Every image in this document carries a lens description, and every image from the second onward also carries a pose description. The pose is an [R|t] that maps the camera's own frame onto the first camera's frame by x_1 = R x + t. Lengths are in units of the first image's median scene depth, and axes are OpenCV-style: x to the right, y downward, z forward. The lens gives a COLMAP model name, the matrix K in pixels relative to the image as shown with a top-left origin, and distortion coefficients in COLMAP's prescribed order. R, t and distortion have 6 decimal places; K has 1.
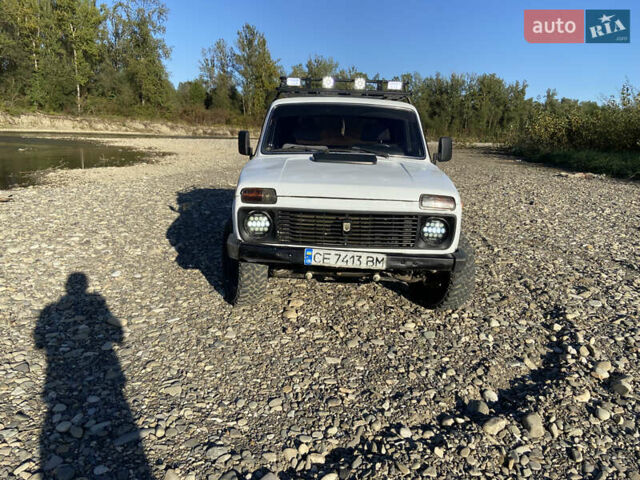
lens RADIAL K [[499.2, 0, 319.1], [0, 499.2, 244.2], [0, 0, 1]] dist [0.007503, -0.016154]
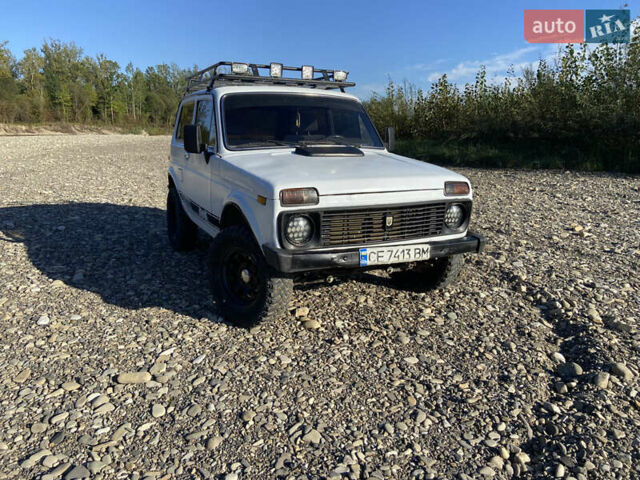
lens RADIAL K [[499.2, 0, 319.6], [0, 499.2, 235.4], [0, 0, 1]] dist [0.007503, -0.016154]
pose [[0.888683, -0.120891, 0.442299, -0.497313], [0.120323, 0.992298, 0.029461, -0.052279], [-0.442454, 0.027037, 0.896383, 0.196745]]
